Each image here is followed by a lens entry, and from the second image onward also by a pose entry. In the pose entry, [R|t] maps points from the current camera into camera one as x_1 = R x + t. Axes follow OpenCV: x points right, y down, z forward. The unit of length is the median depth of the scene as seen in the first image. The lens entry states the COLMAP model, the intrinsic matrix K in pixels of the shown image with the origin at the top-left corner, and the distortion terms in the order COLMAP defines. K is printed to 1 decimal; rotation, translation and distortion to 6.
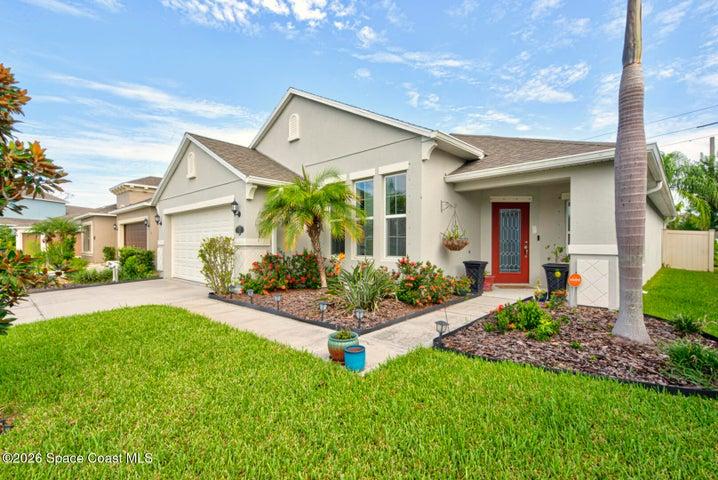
lens RADIAL K [[352.3, 0, 359.0], [0, 352.3, 240.0], [0, 0, 1]] dist [0.001938, 0.000305]
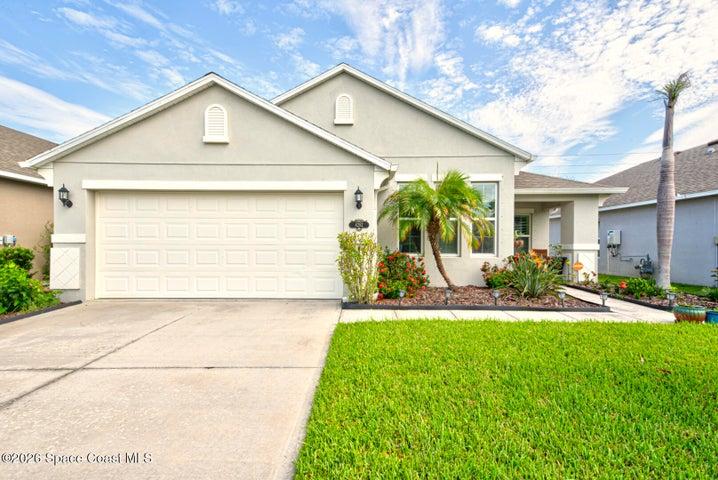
lens RADIAL K [[332.8, 0, 359.0], [0, 332.8, 240.0], [0, 0, 1]] dist [0.002196, 0.000269]
pose [[0.723427, 0.008074, 0.690353, -0.813391], [-0.009700, 0.999952, -0.001530, 0.006857], [-0.690333, -0.005590, 0.723471, 0.420073]]
